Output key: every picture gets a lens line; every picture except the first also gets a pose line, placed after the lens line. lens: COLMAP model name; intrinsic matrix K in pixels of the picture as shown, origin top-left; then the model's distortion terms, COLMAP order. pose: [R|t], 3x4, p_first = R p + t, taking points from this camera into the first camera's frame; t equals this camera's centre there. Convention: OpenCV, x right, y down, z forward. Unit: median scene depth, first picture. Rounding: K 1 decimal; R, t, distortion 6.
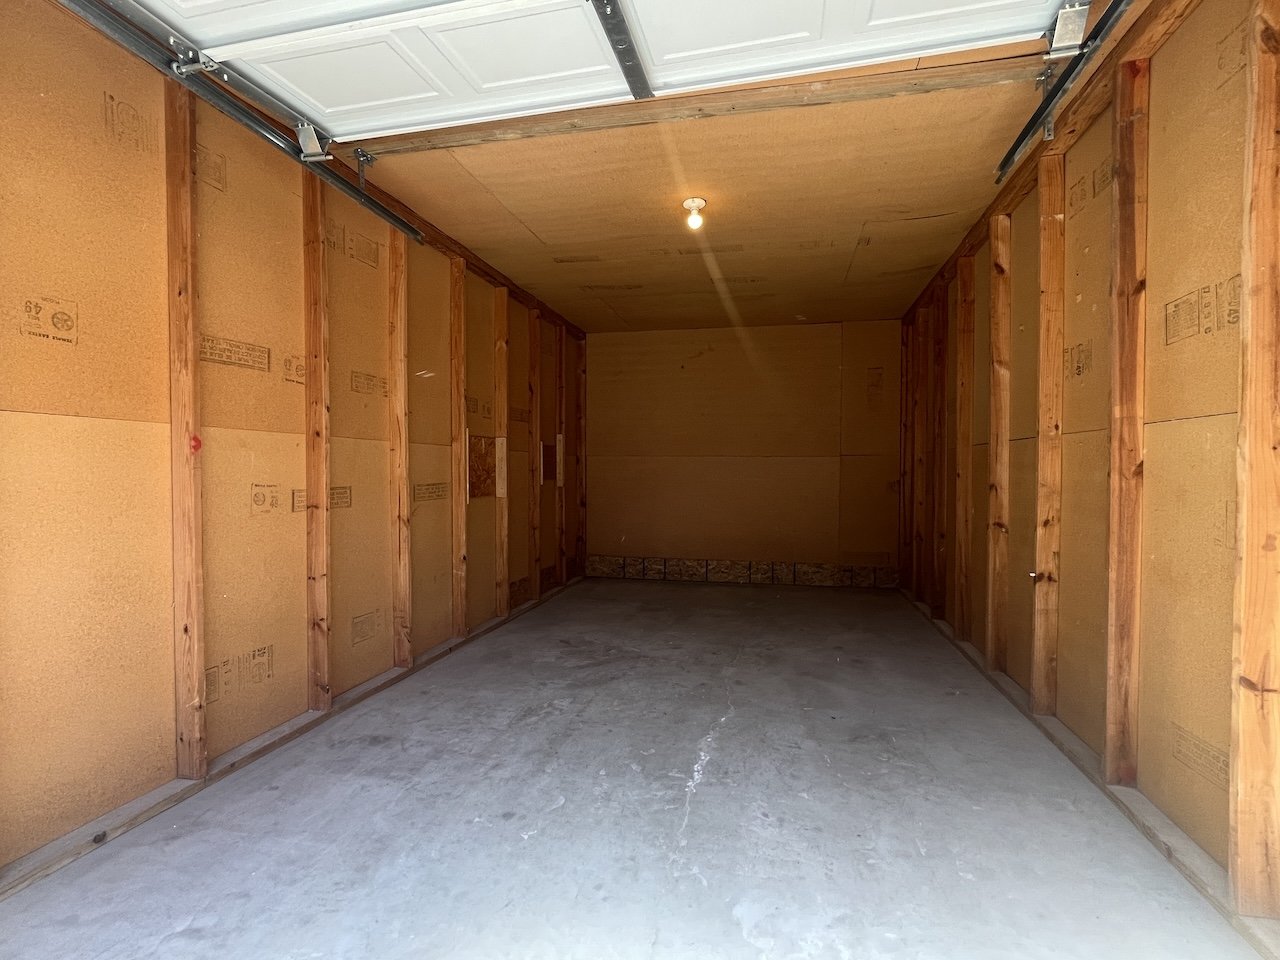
lens RADIAL K [[623.9, 0, 641.5], [0, 623.9, 477.8], [0, 0, 1]] dist [-0.000864, -0.000831]
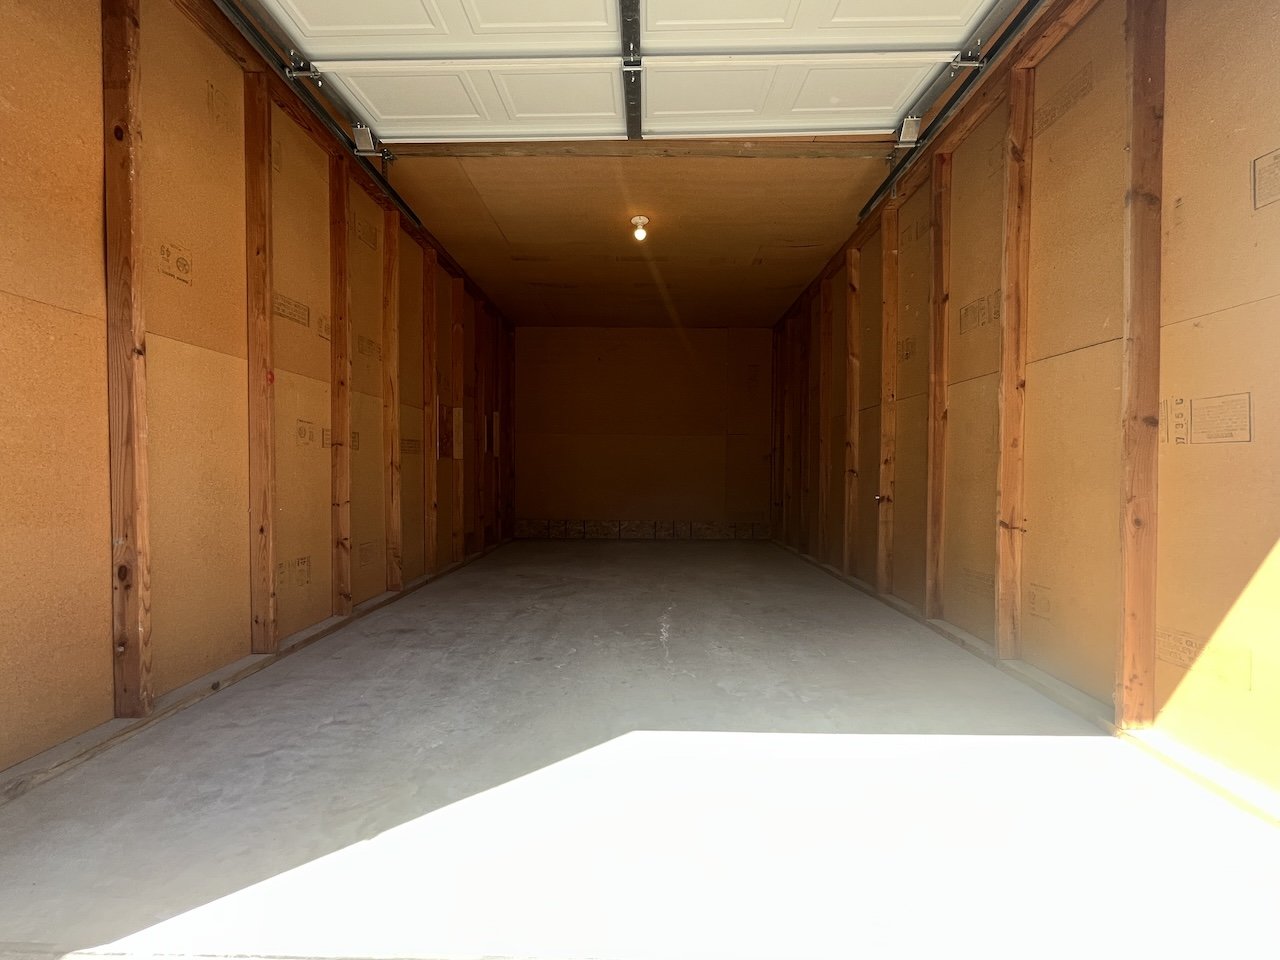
lens RADIAL K [[578.6, 0, 637.1], [0, 578.6, 480.6], [0, 0, 1]] dist [-0.002455, -0.000458]
pose [[0.978571, 0.000732, 0.205907, -0.235525], [-0.000798, 1.000000, 0.000234, 0.138966], [-0.205907, -0.000393, 0.978572, -0.239750]]
